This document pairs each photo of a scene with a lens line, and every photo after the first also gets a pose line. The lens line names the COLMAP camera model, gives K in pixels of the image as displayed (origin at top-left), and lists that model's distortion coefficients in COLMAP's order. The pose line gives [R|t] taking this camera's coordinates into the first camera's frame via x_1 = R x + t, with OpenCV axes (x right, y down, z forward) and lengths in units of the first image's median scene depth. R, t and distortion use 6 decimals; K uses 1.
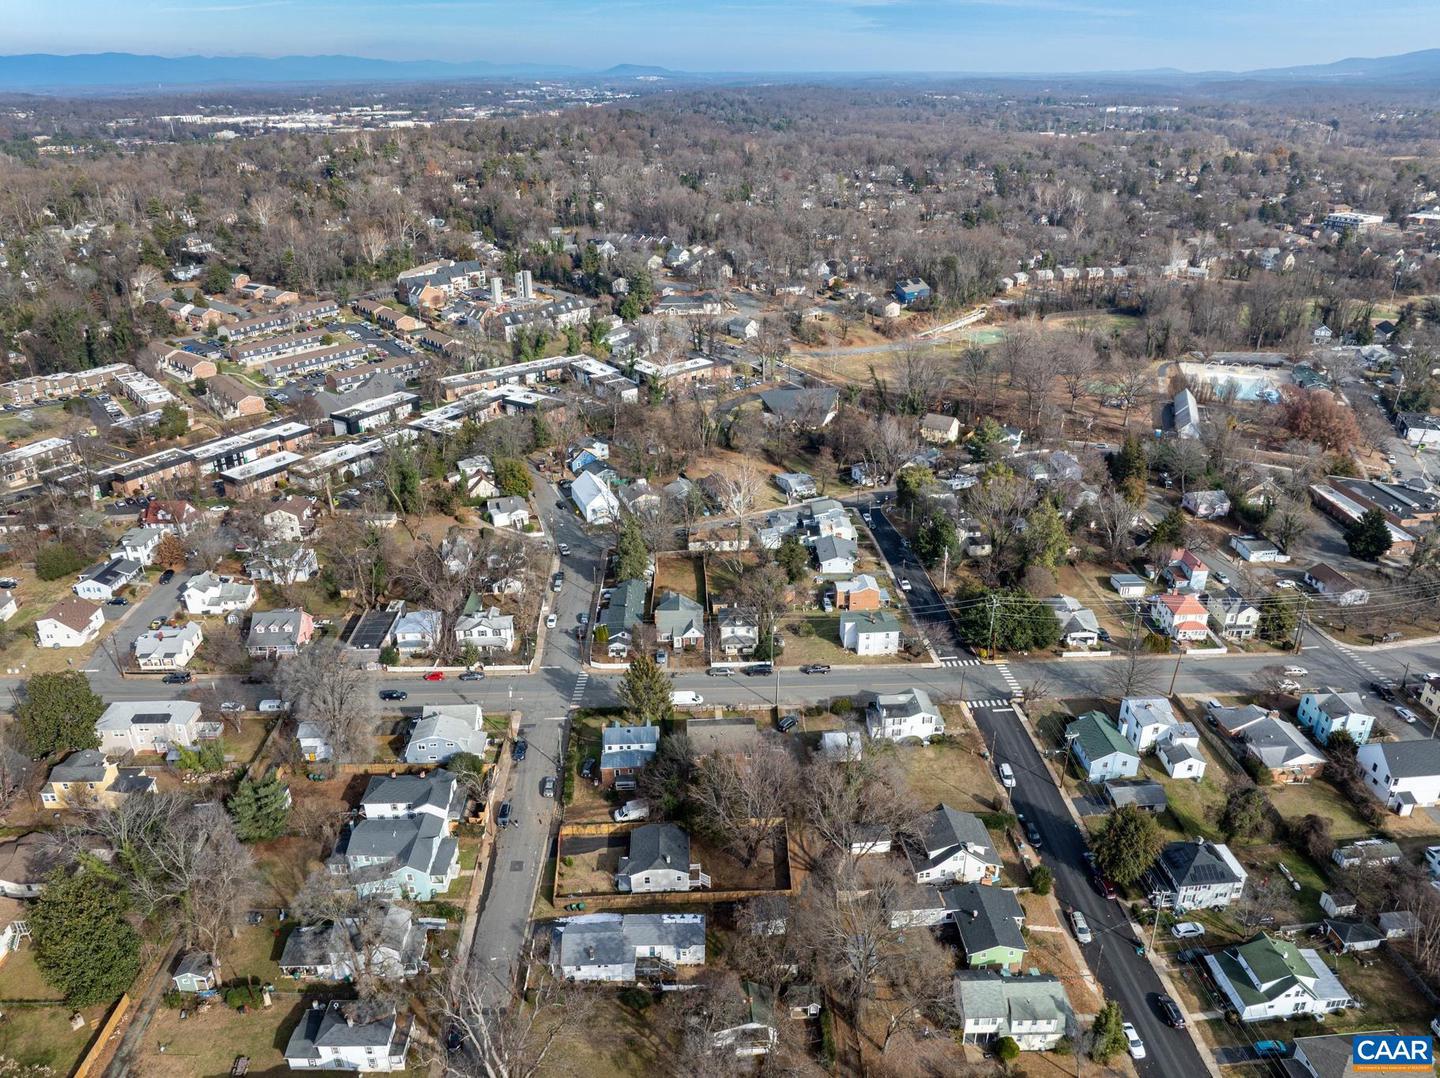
lens RADIAL K [[1017.8, 0, 720.0], [0, 1017.8, 539.0], [0, 0, 1]] dist [-0.034229, -0.002443]
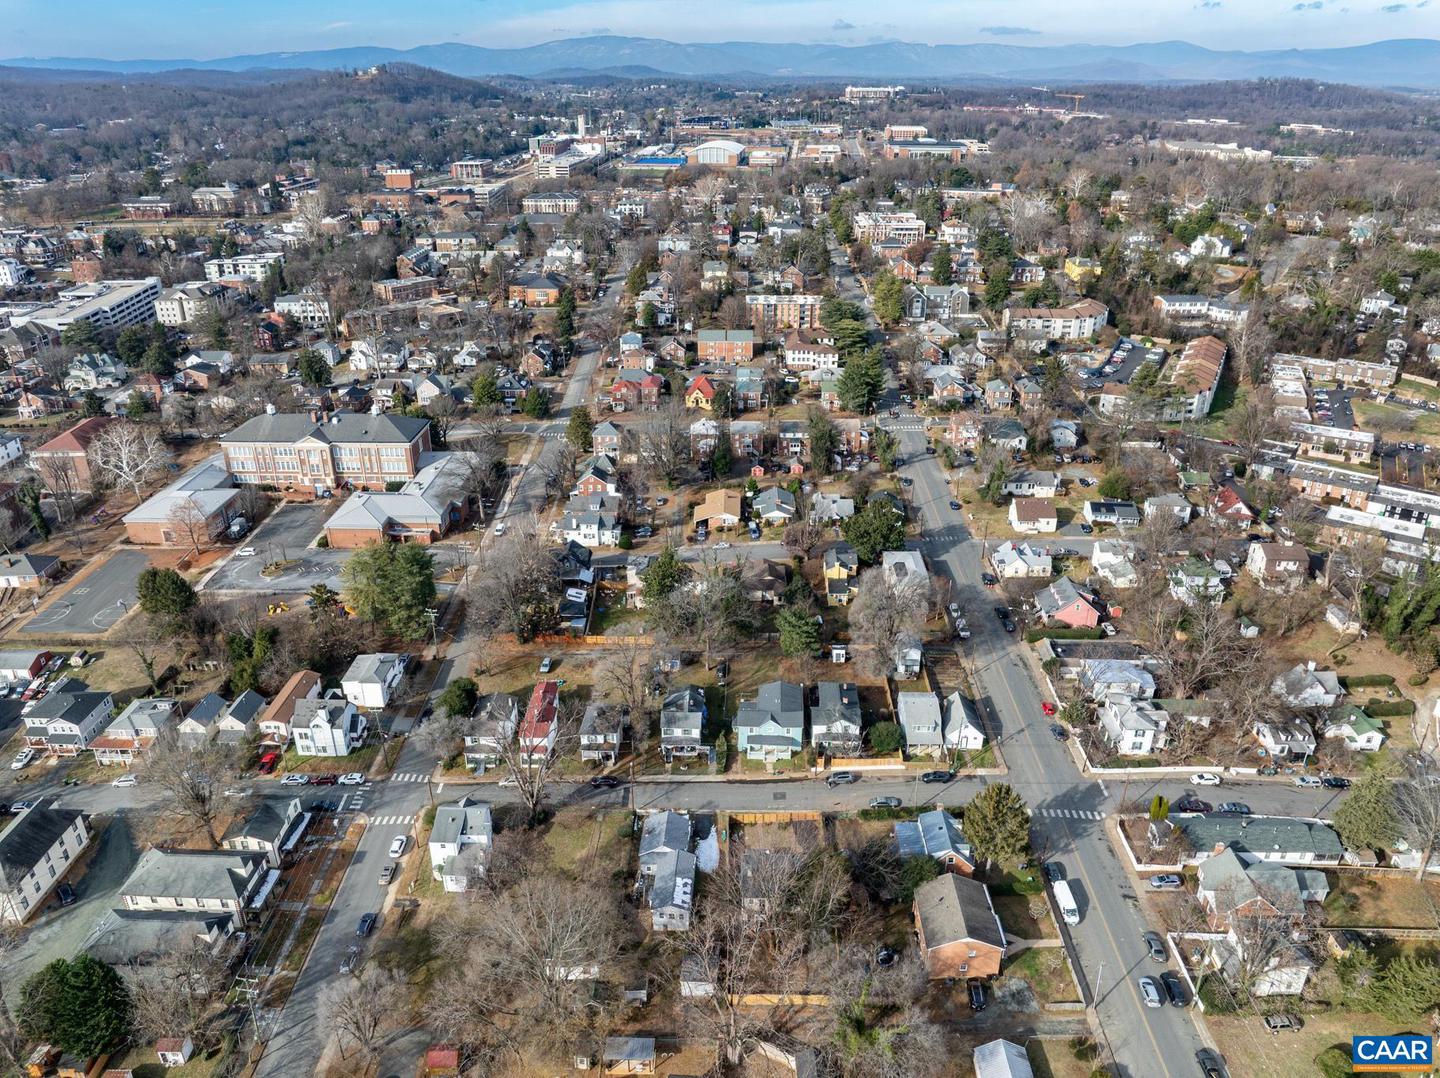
lens RADIAL K [[1017.8, 0, 720.0], [0, 1017.8, 539.0], [0, 0, 1]] dist [-0.034229, -0.002443]
pose [[-0.051915, 0.430526, -0.901084, 0.394483], [-0.427446, 0.805891, 0.409670, -0.189476], [0.902549, 0.406433, 0.142189, 0.407945]]
